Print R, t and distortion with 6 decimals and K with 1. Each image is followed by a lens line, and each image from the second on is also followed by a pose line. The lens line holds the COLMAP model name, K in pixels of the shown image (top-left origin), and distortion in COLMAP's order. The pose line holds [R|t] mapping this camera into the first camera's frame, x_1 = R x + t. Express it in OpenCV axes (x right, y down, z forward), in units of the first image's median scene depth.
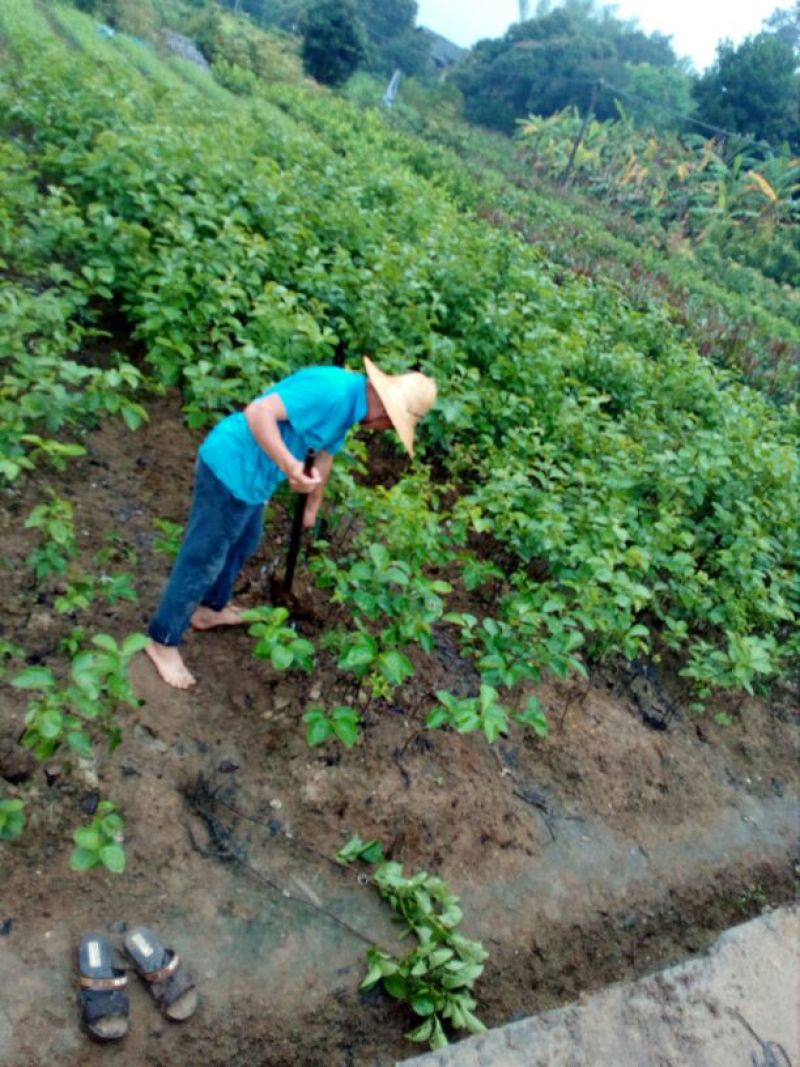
lens RADIAL K [[896.6, 0, 400.0], [0, 896.6, 533.5], [0, 0, 1]] dist [0.000860, -0.015807]
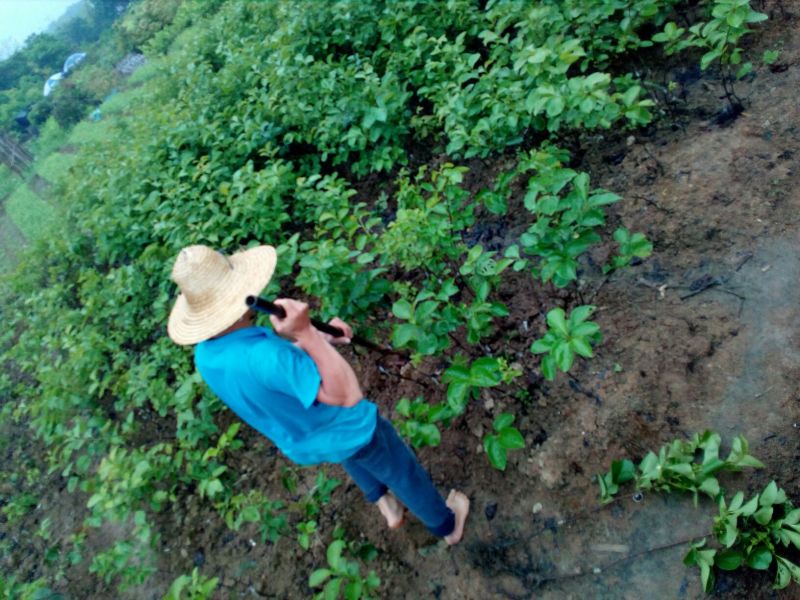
lens RADIAL K [[672.3, 0, 400.0], [0, 672.3, 300.0], [0, 0, 1]] dist [0.000860, -0.015807]
pose [[0.491171, -0.797733, -0.349817, 0.241770], [0.849209, 0.527931, -0.011551, 0.022492], [0.193894, -0.291394, 0.936747, 0.214431]]
